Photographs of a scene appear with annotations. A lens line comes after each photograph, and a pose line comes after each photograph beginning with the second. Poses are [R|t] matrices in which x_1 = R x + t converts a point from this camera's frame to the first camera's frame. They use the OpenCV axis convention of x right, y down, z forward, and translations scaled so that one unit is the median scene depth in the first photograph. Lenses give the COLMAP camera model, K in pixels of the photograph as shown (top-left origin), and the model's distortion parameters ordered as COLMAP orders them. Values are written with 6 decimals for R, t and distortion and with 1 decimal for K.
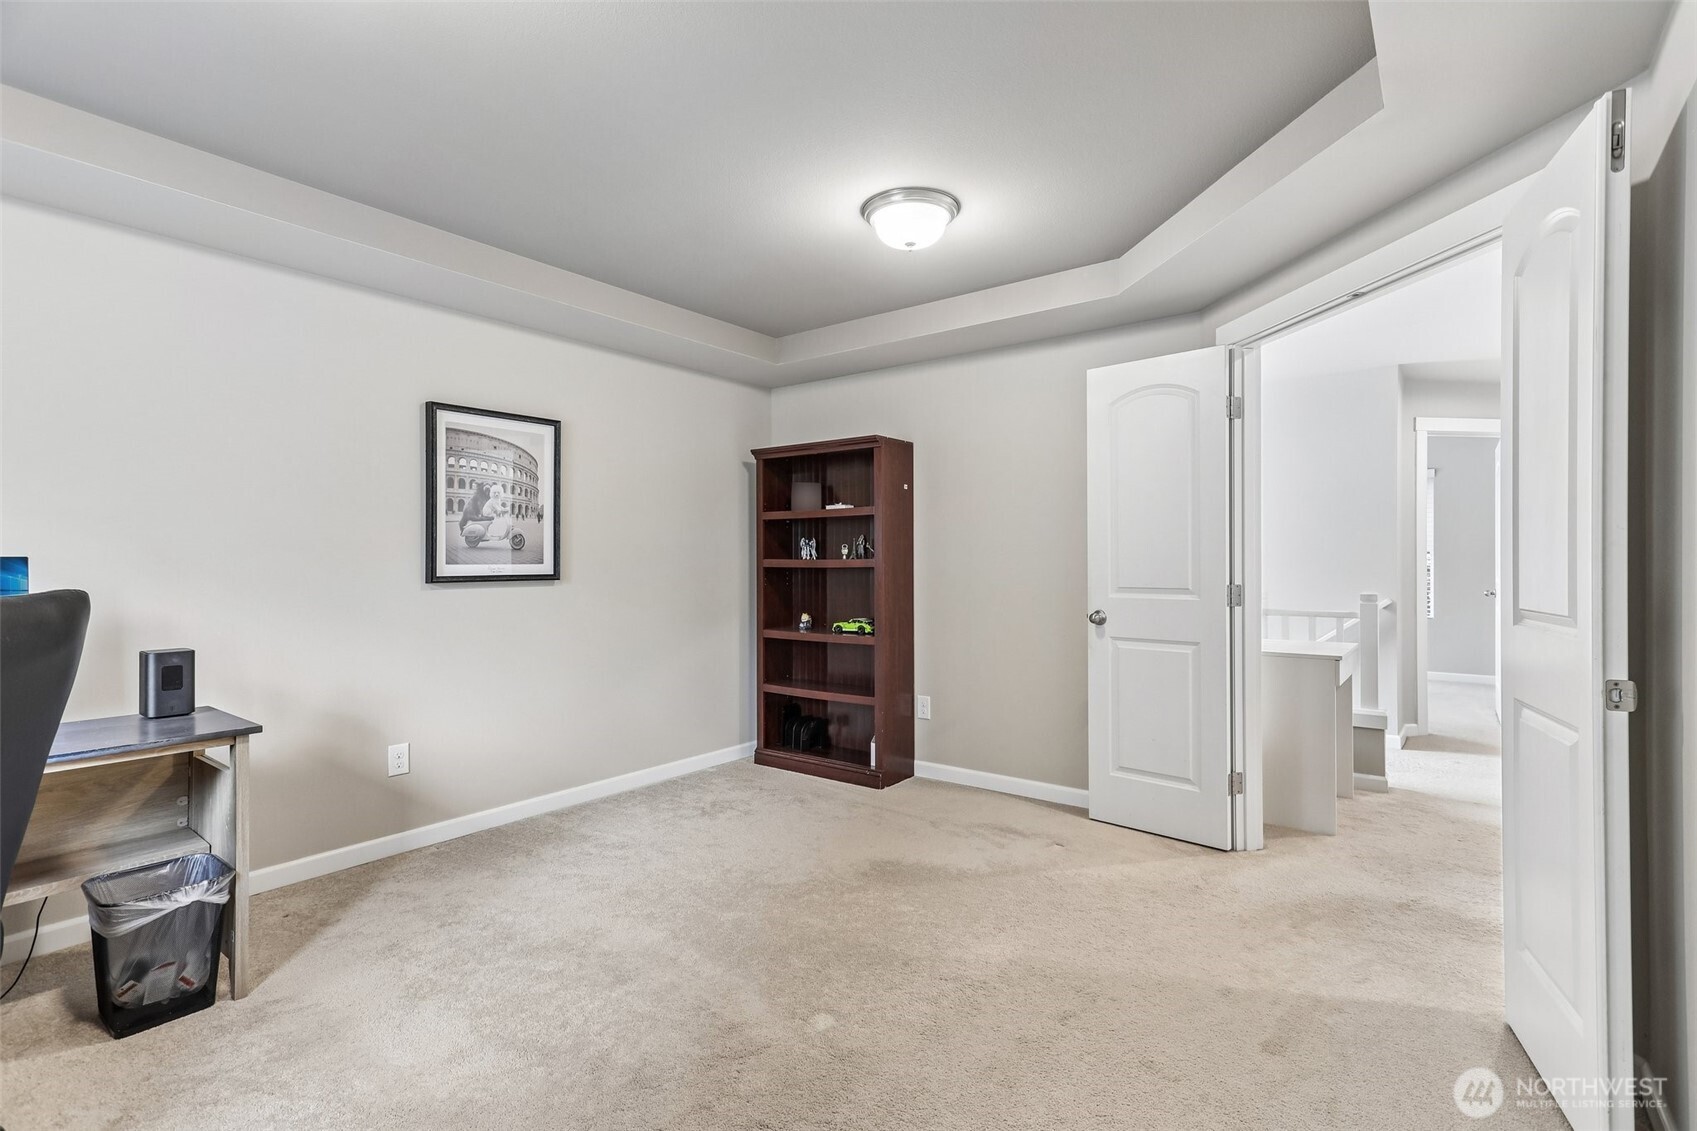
lens RADIAL K [[808.4, 0, 852.4], [0, 808.4, 564.4], [0, 0, 1]] dist [0.012417, 0.002308]
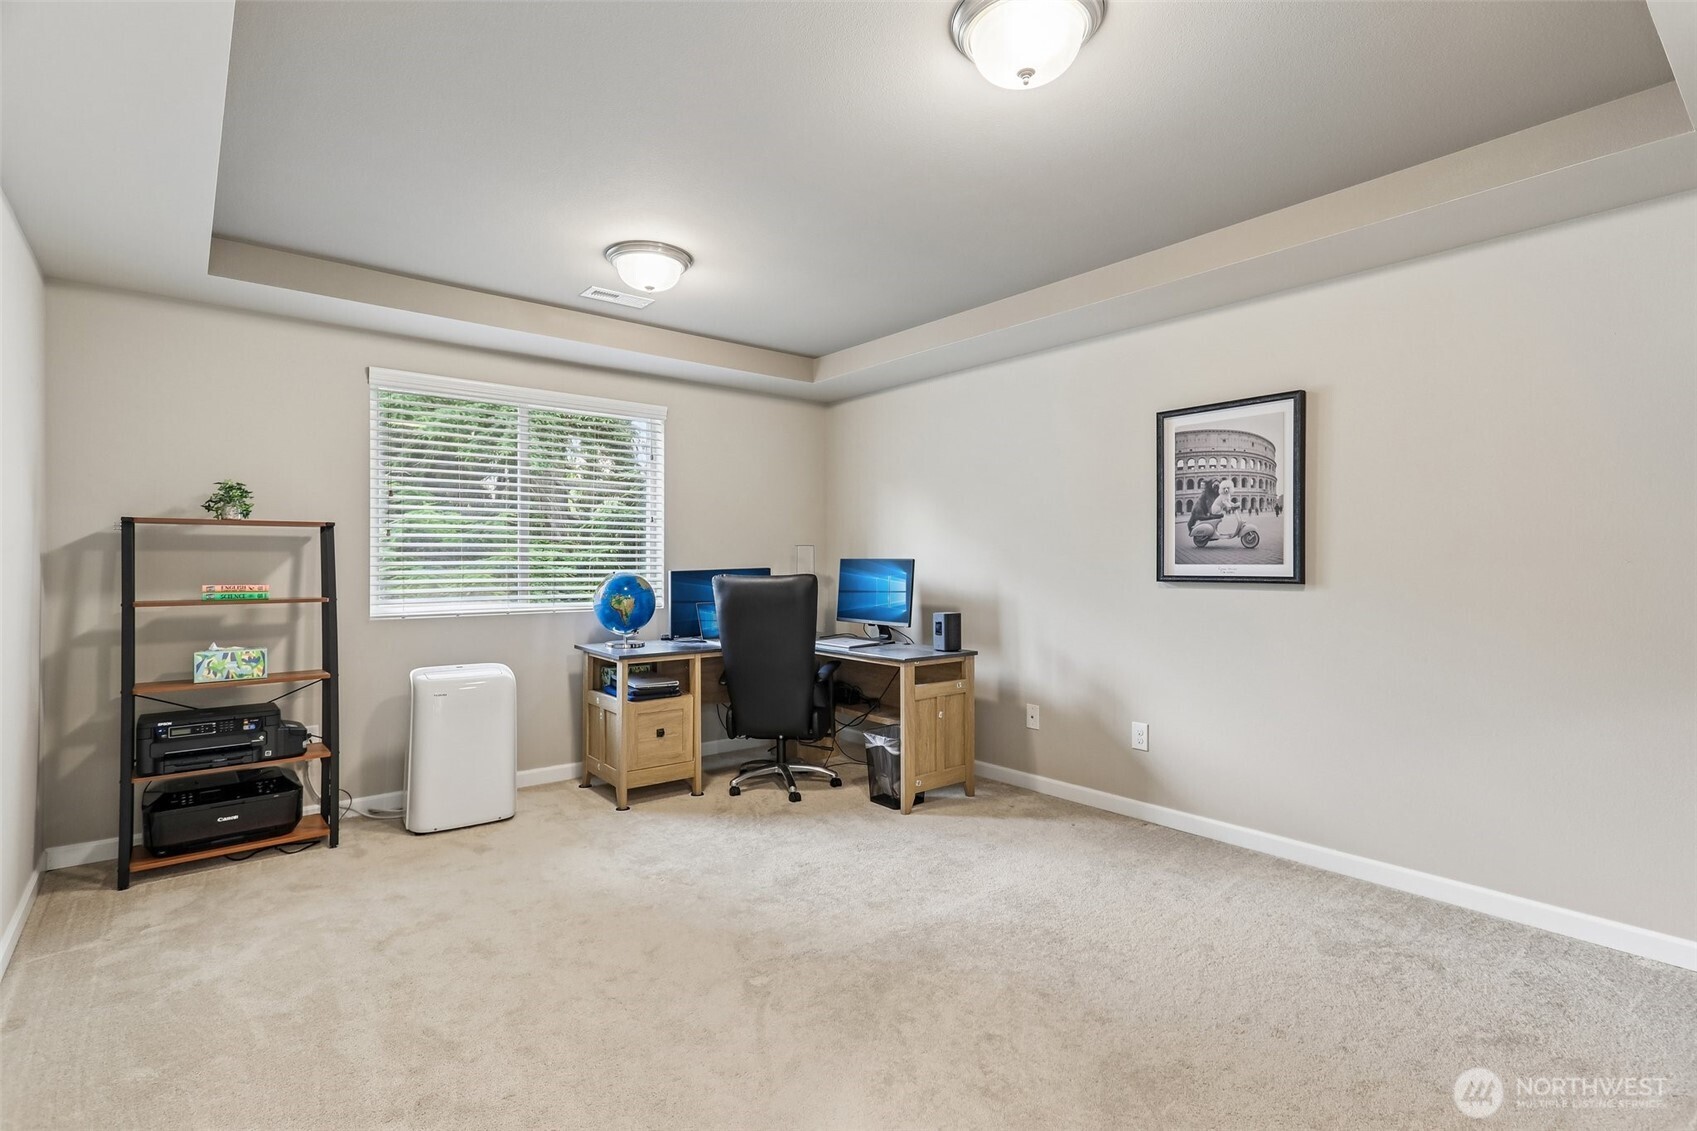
lens RADIAL K [[808.4, 0, 853.1], [0, 808.4, 560.2], [0, 0, 1]] dist [0.012417, 0.002308]
pose [[-0.227982, -0.001003, -0.973665, 0.586277], [-0.005646, 0.999984, 0.000292, -0.002735], [0.973649, 0.005564, -0.227985, 0.803968]]
